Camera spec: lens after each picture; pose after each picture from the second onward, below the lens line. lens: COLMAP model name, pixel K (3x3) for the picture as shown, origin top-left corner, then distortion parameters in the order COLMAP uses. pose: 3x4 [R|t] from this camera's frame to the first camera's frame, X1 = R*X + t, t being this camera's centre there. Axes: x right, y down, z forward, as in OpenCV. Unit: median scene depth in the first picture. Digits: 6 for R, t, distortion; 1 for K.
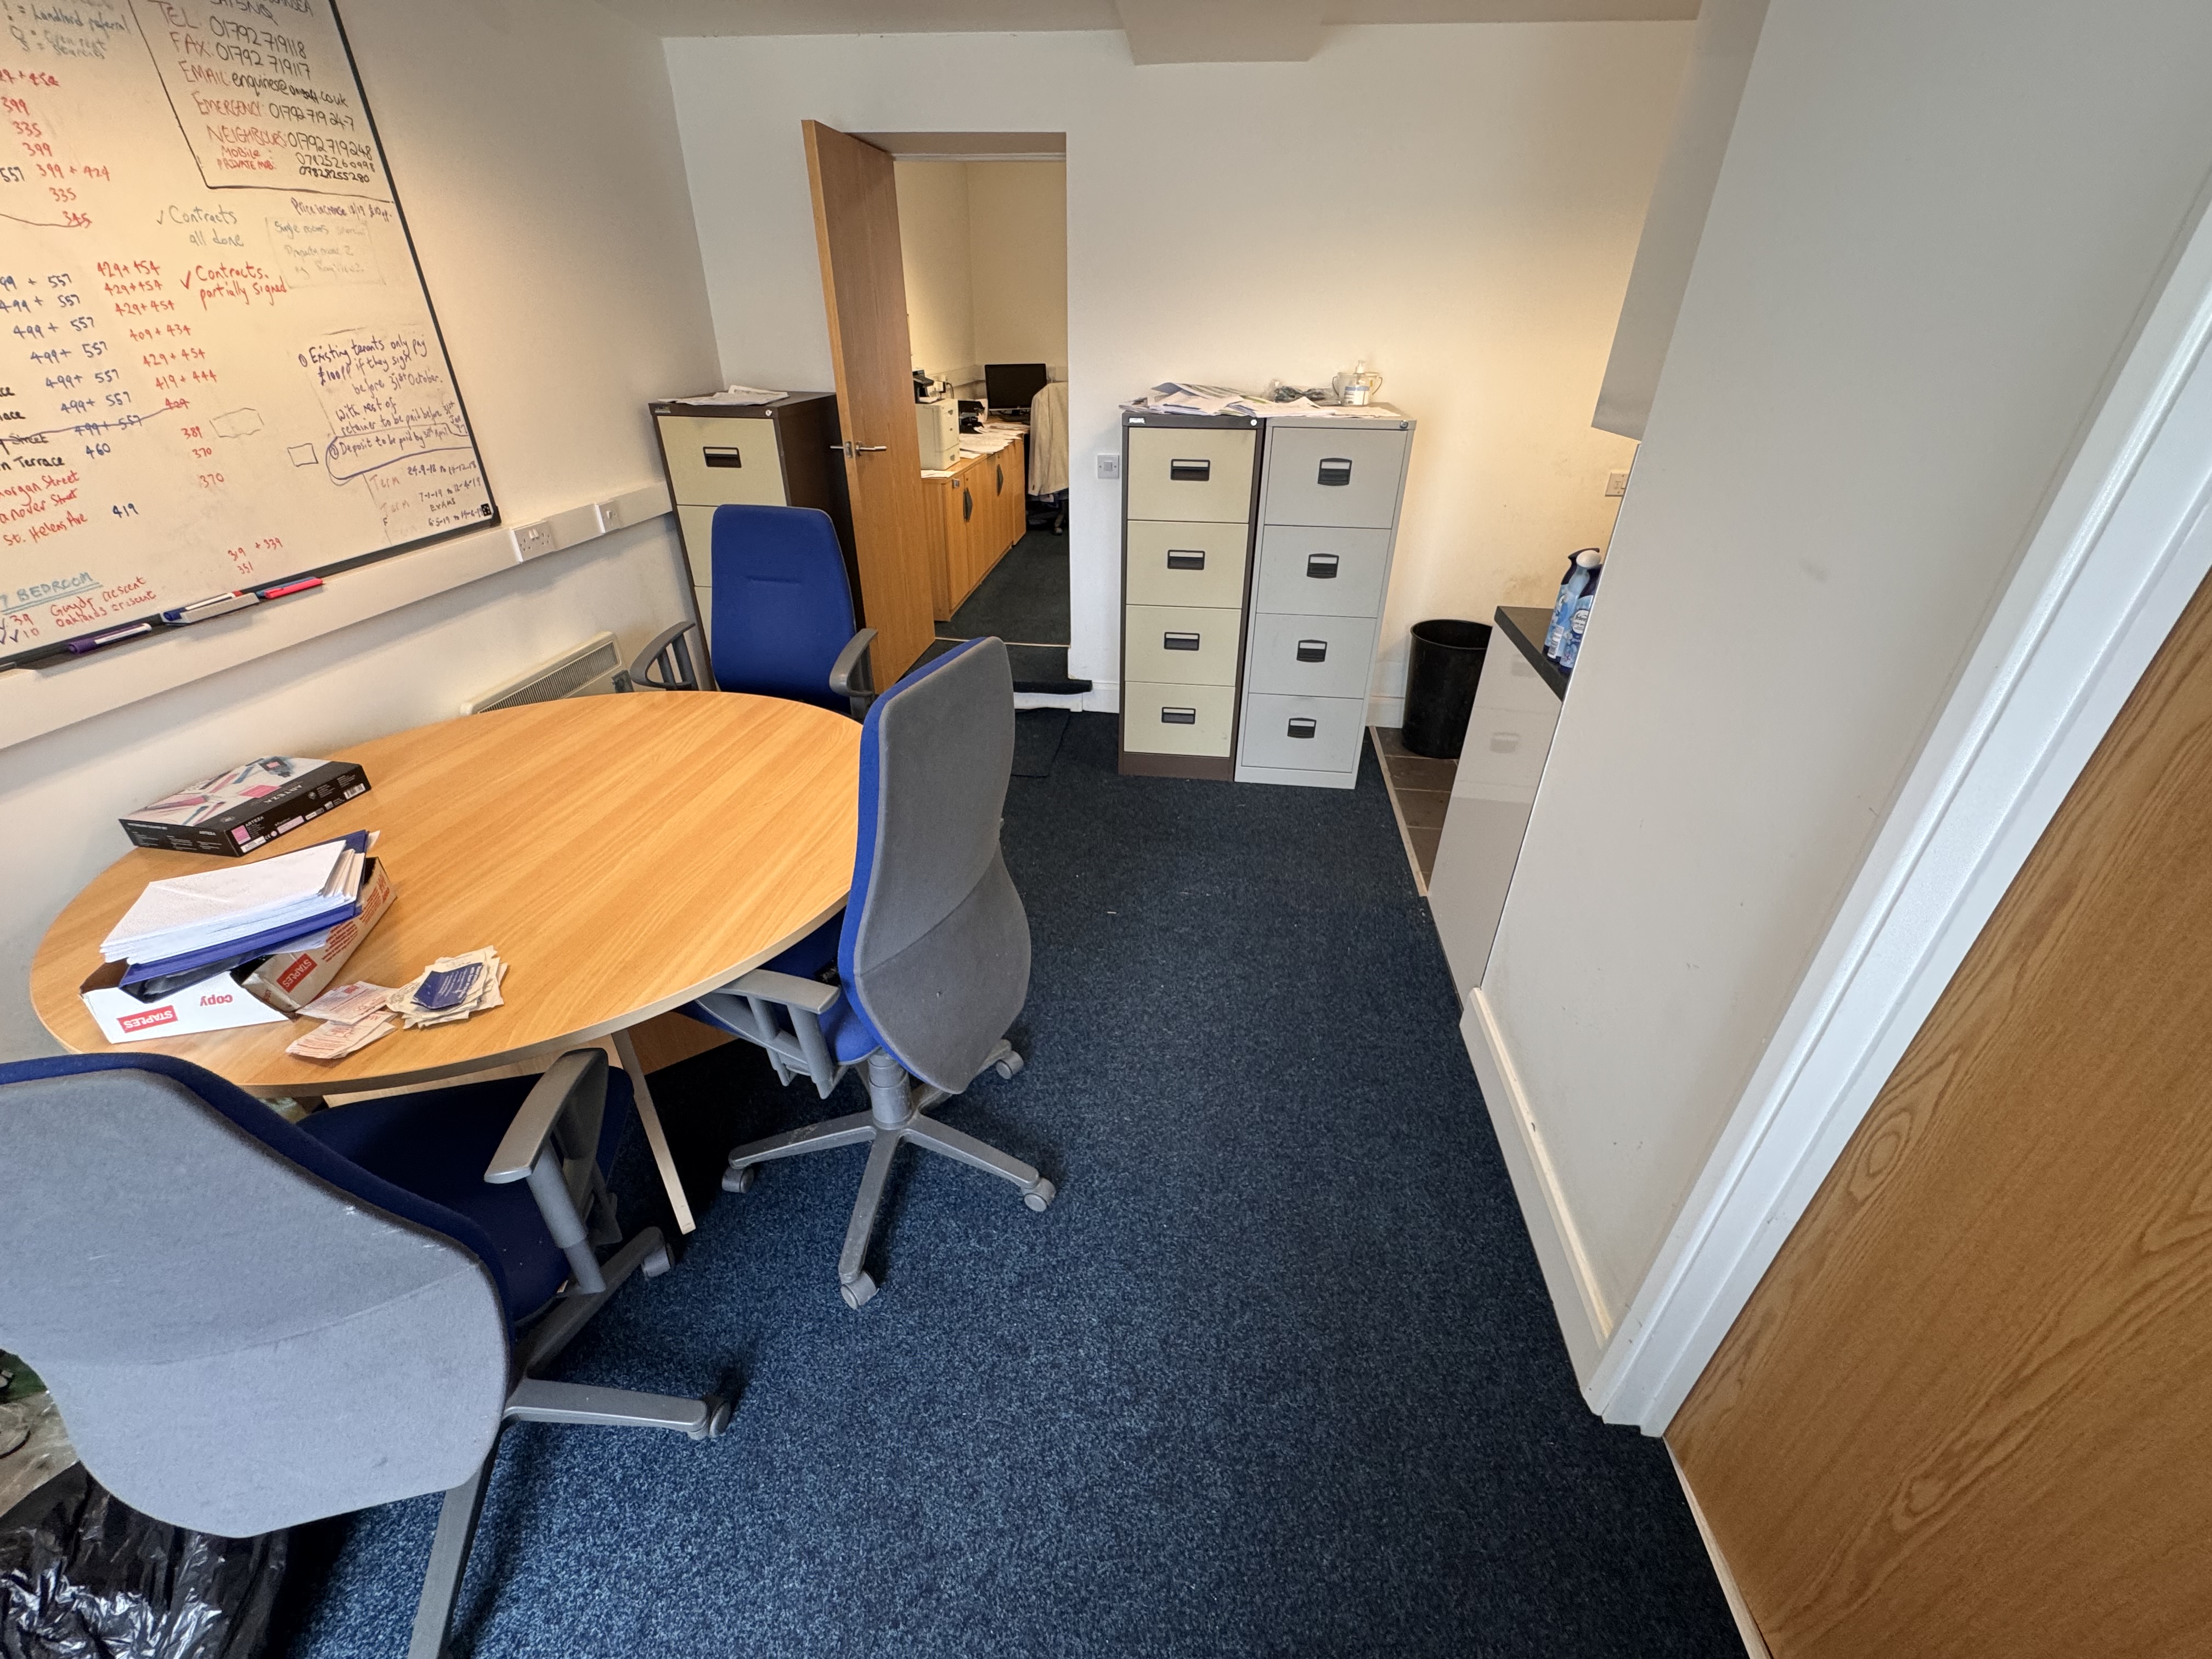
lens RADIAL K [[879.5, 0, 1094.3], [0, 879.5, 830.3], [0, 0, 1]] dist [-0.002440, 0.000179]
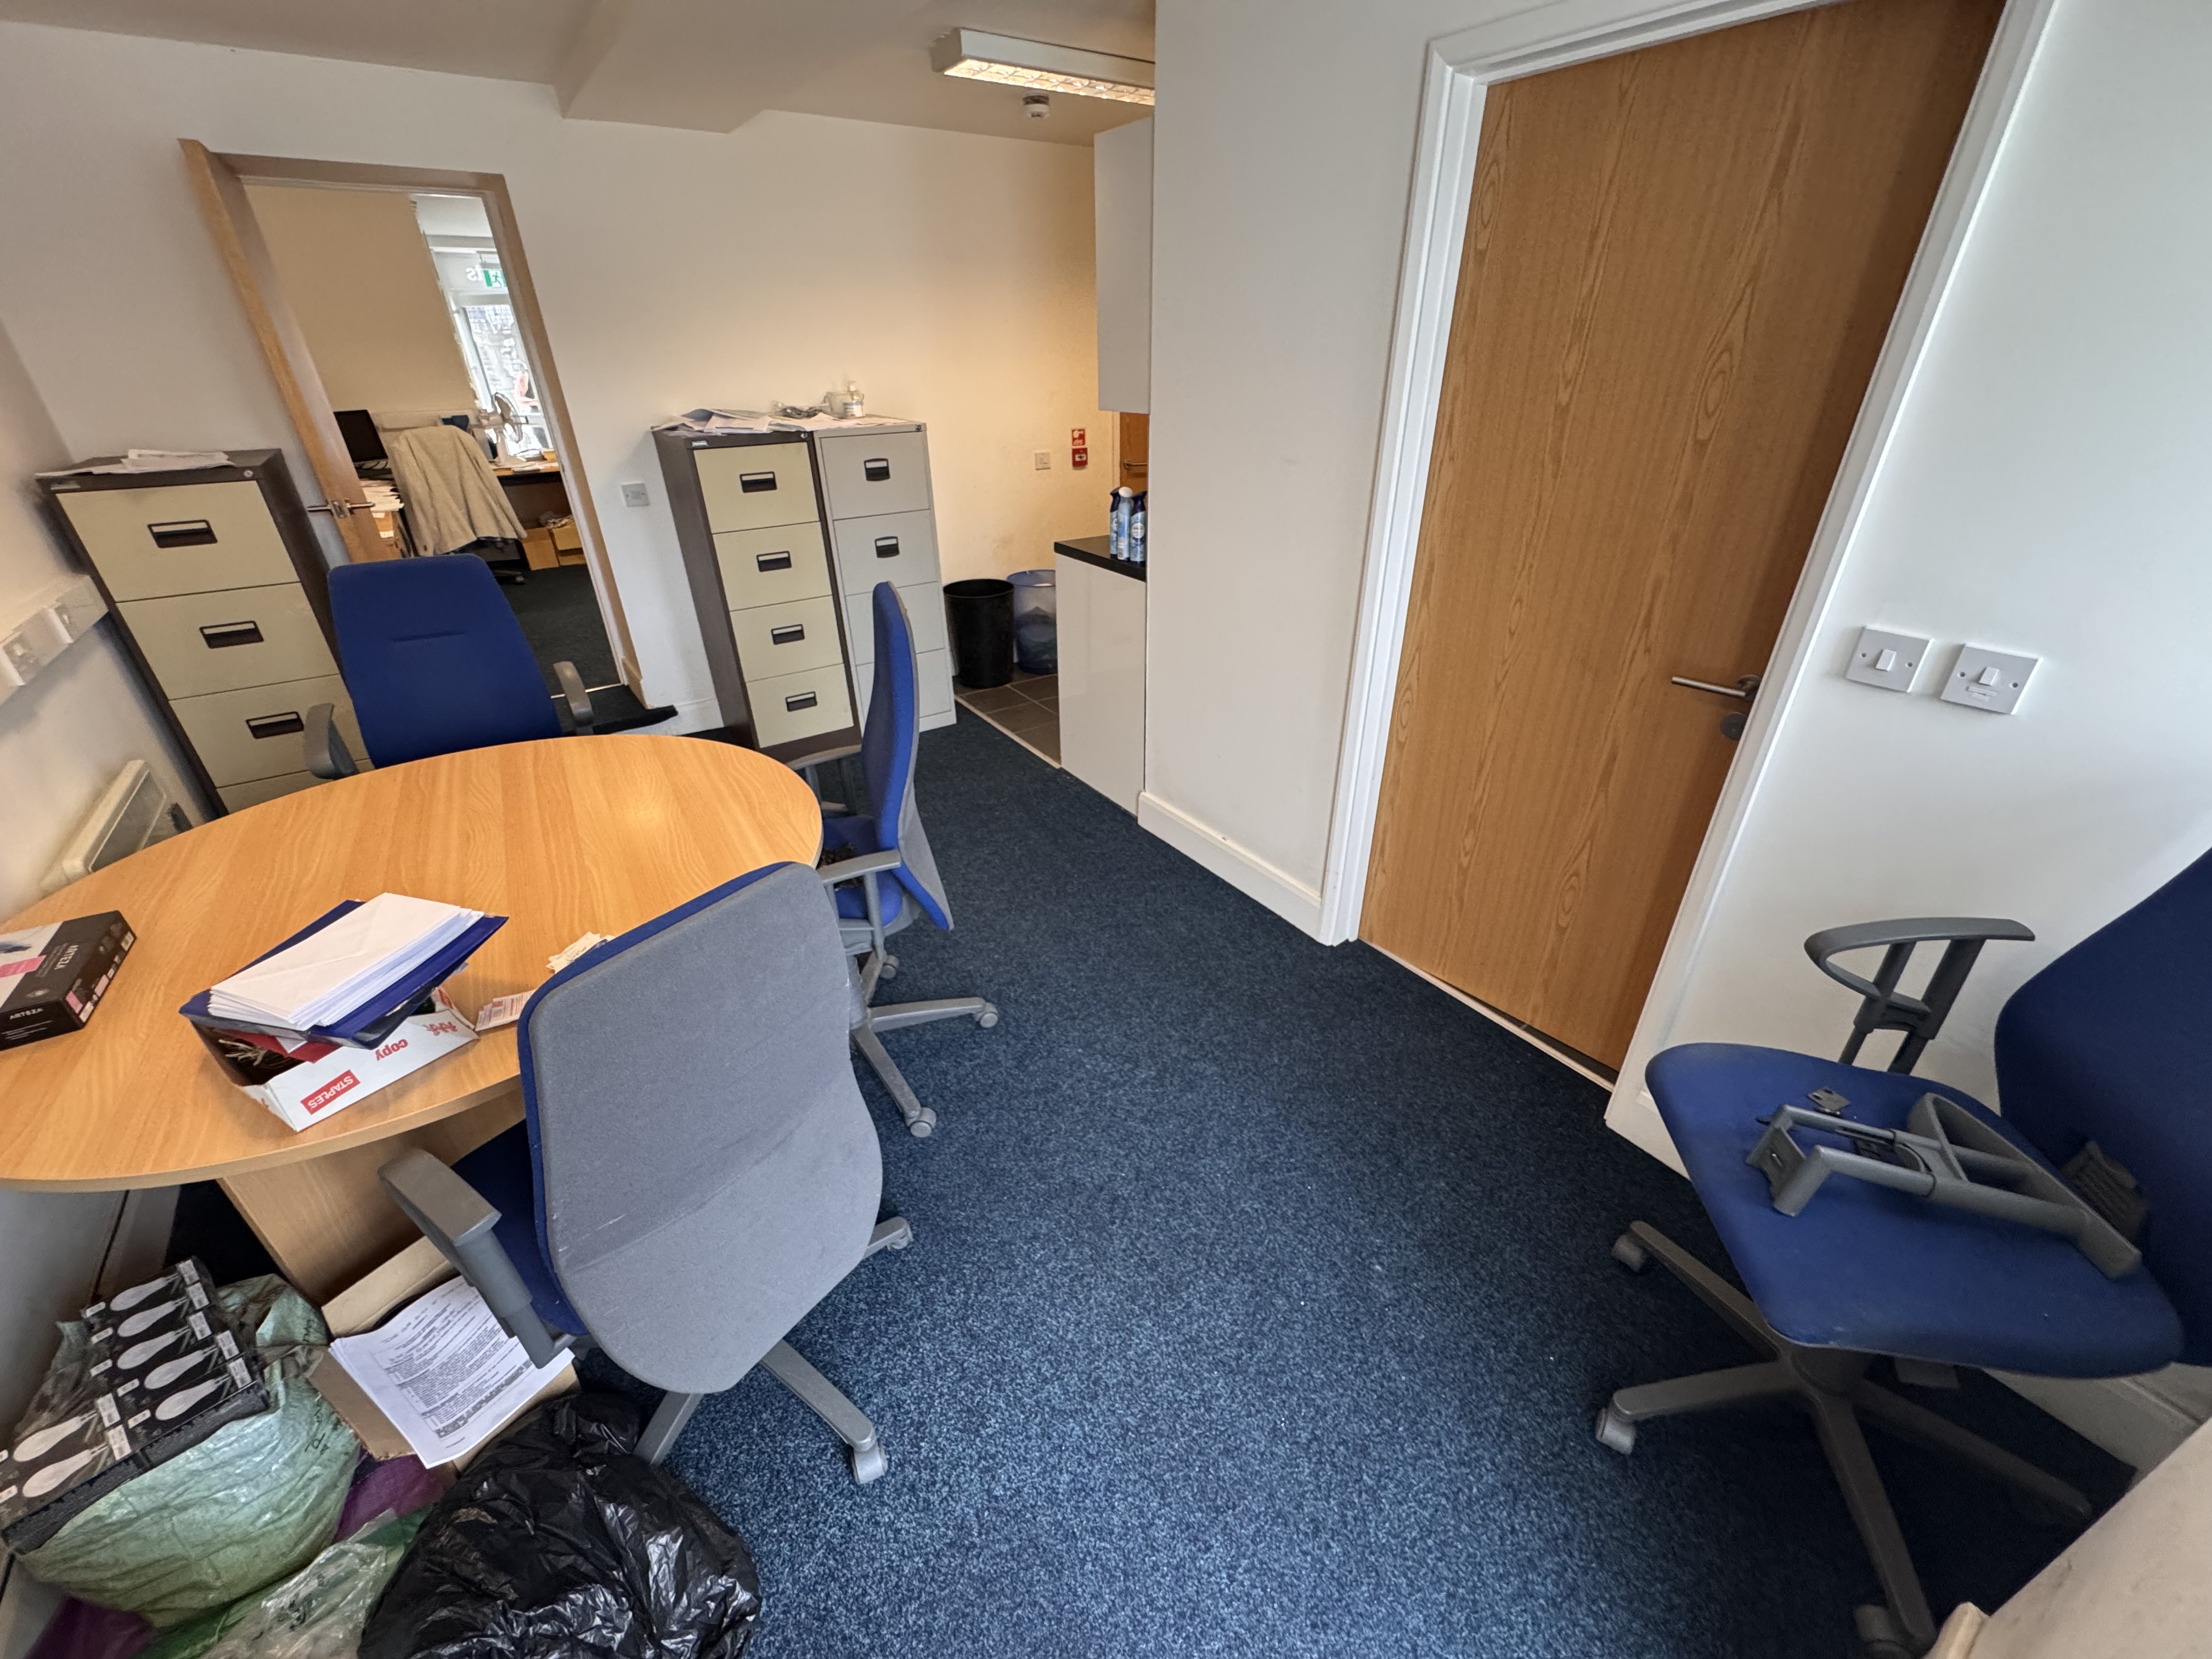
lens RADIAL K [[879.5, 0, 1098.4], [0, 879.5, 826.2], [0, 0, 1]] dist [-0.002440, 0.000179]
pose [[0.755484, -0.333306, 0.564049, -0.504917], [0.348093, 0.933560, 0.085421, 0.087737], [-0.555045, 0.131807, 0.821311, -0.168545]]
